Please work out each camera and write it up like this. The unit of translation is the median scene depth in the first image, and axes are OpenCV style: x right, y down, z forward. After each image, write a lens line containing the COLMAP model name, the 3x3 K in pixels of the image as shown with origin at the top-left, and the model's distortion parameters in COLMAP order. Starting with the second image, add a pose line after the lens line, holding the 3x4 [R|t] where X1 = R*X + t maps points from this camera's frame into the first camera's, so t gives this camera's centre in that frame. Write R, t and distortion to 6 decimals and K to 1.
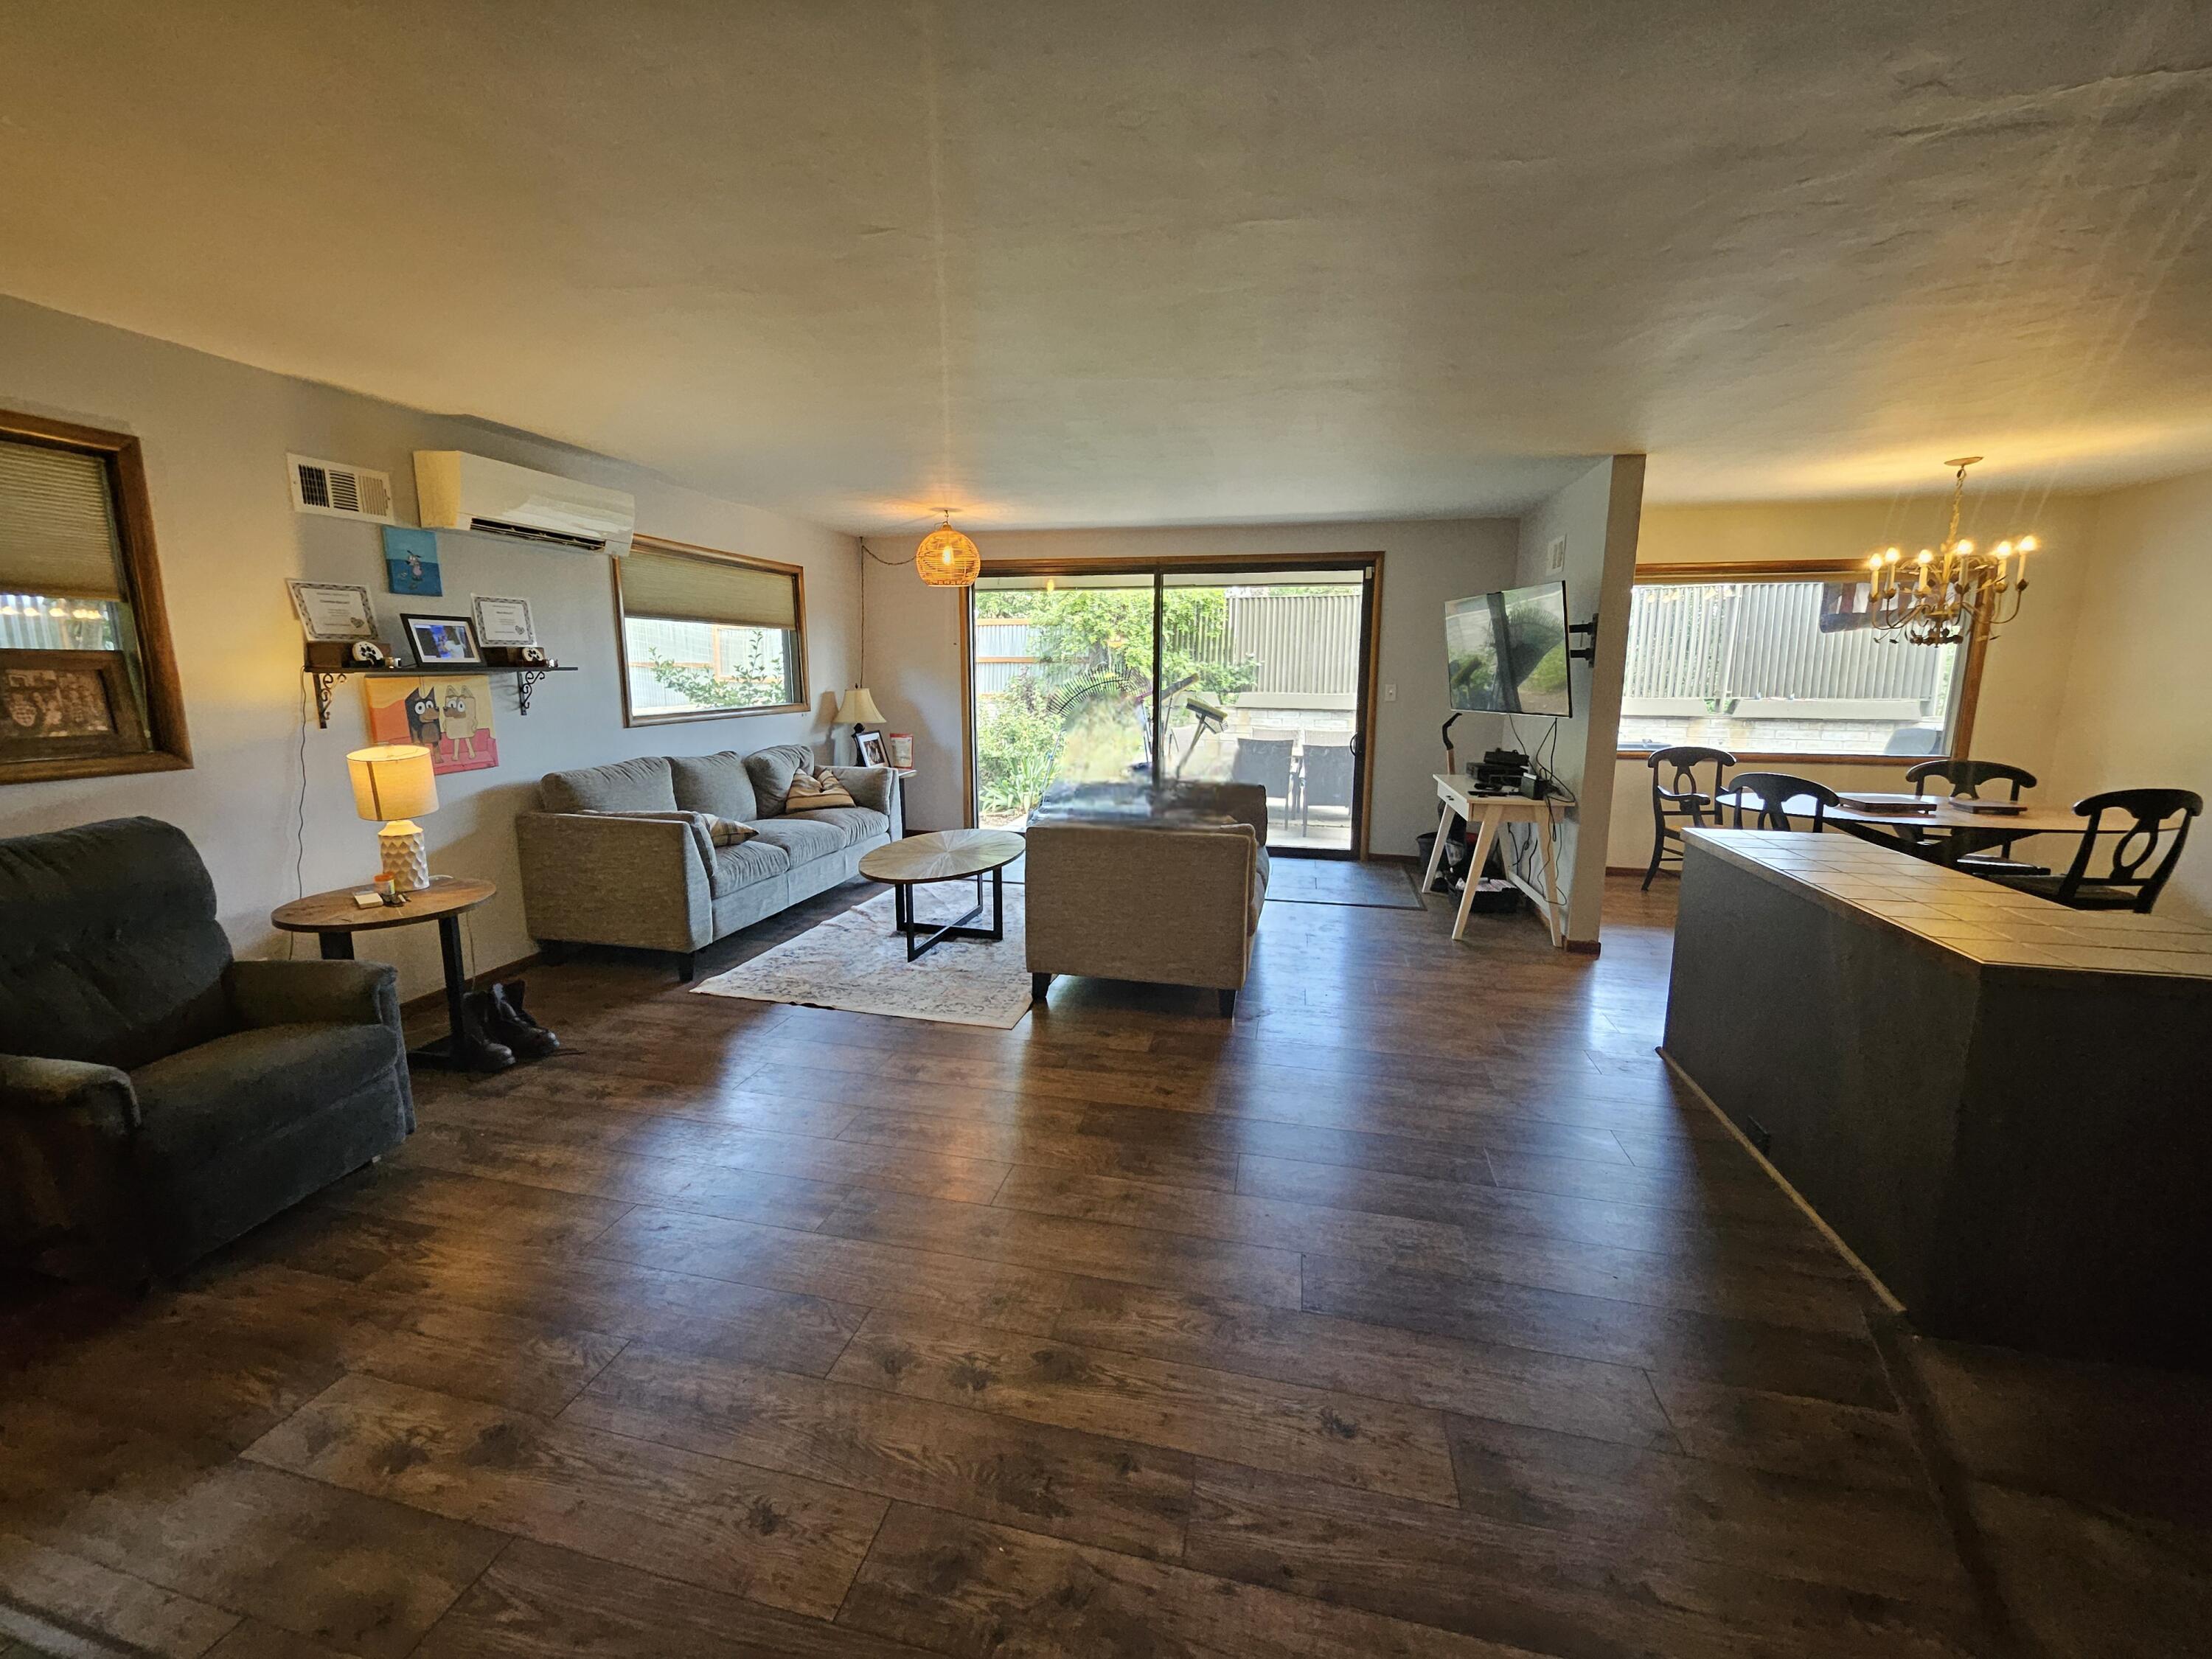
lens RADIAL K [[853.4, 0, 1106.0], [0, 853.4, 829.5], [0, 0, 1]] dist [-0.000724, -0.000681]
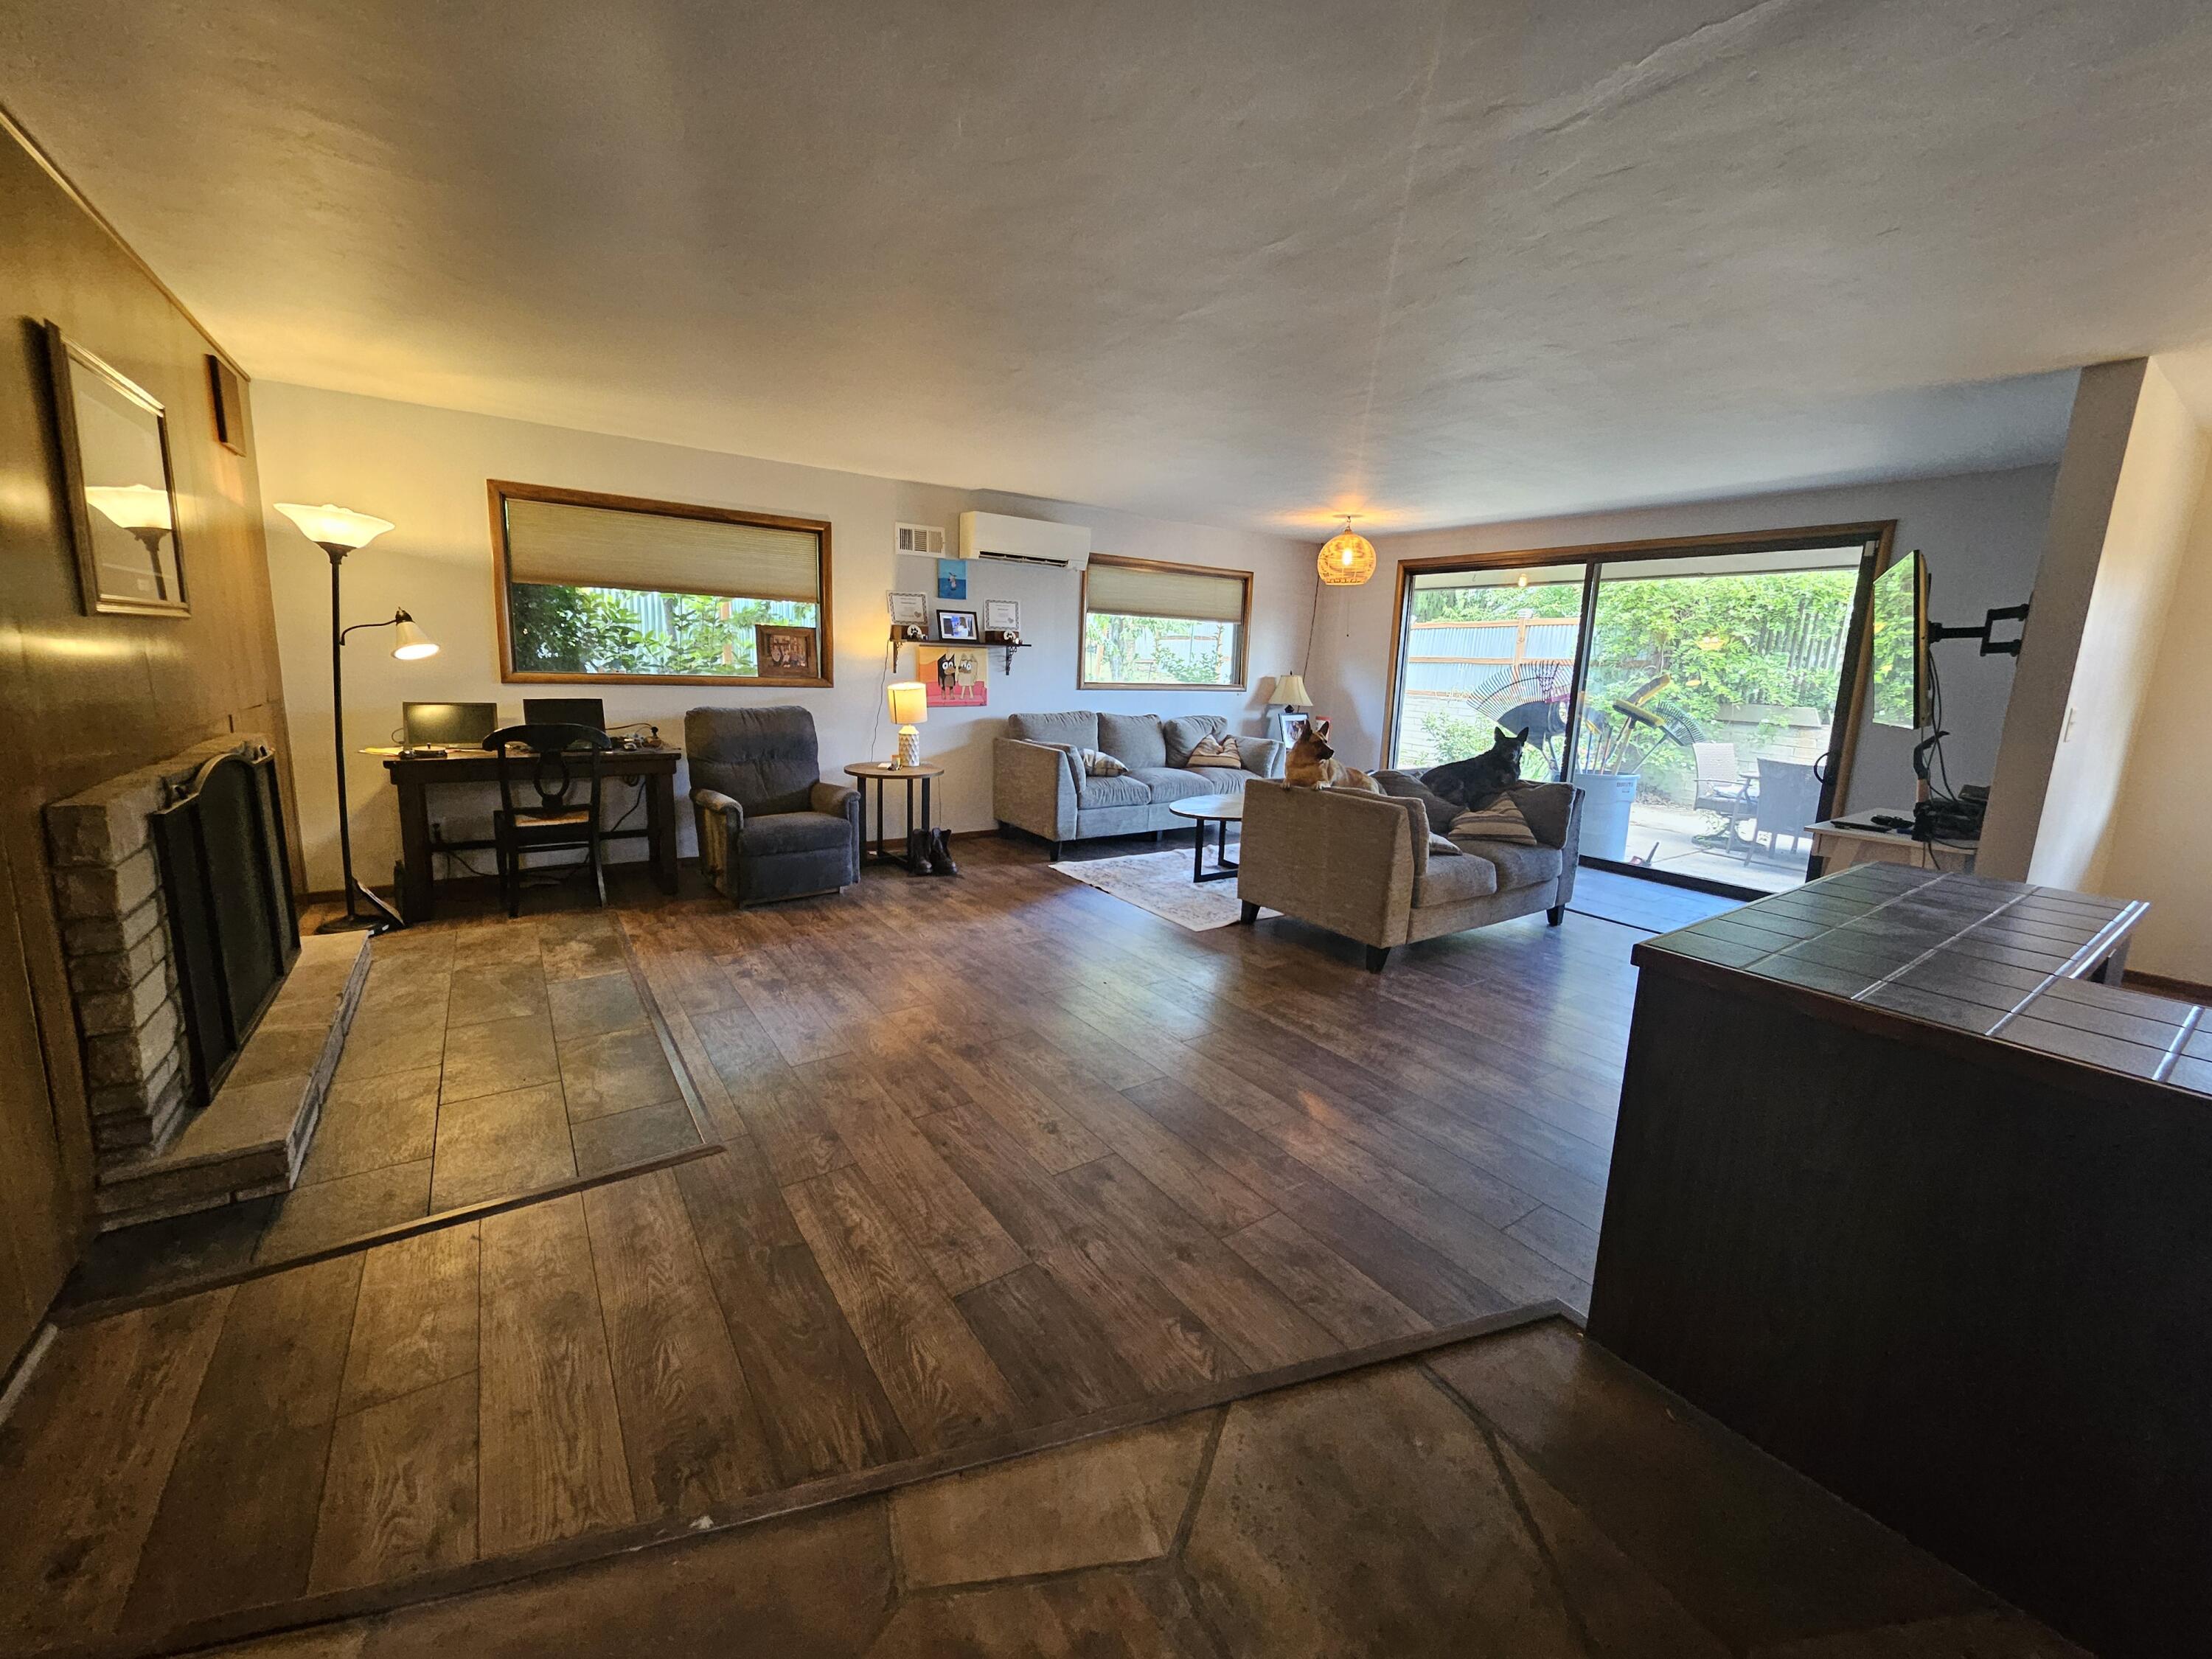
lens RADIAL K [[853.4, 0, 1106.0], [0, 853.4, 829.5], [0, 0, 1]] dist [-0.000724, -0.000681]
pose [[0.744971, 0.153588, -0.649175, 0.524550], [-0.157663, 0.986103, 0.052374, 0.035146], [0.648198, 0.063334, 0.758834, -0.050555]]
